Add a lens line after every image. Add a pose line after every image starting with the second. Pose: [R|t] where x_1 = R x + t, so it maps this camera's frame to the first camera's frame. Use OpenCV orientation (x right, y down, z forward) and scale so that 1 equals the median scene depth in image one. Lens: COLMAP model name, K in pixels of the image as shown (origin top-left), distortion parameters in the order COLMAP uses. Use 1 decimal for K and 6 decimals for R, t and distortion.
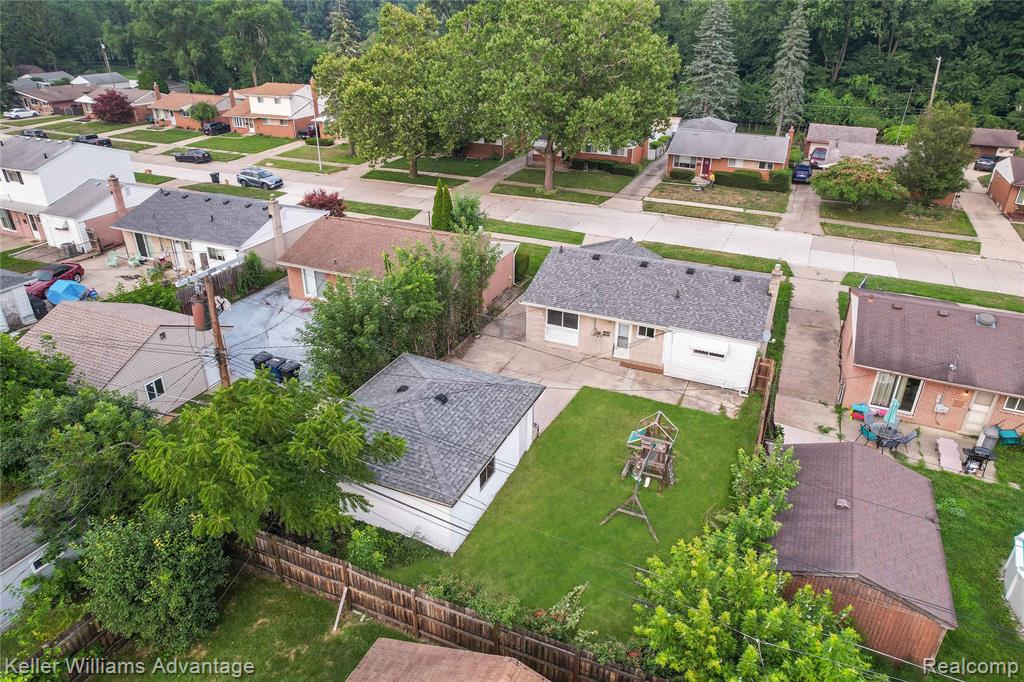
lens RADIAL K [[677.9, 0, 510.2], [0, 677.9, 339.3], [0, 0, 1]] dist [-0.044072, 0.008122]
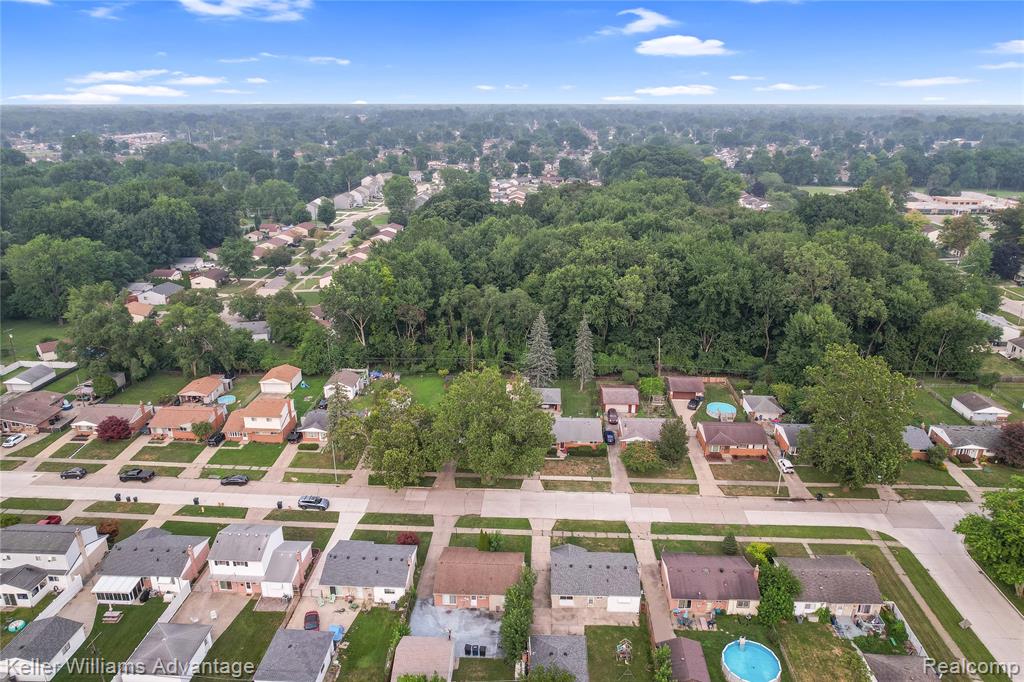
lens RADIAL K [[677.9, 0, 514.6], [0, 677.9, 340.9], [0, 0, 1]] dist [-0.044072, 0.008122]
pose [[0.932963, -0.129711, 0.335790, -0.547064], [0.170923, 0.980586, -0.096108, -0.501713], [-0.316805, 0.147059, 0.937021, -0.965802]]
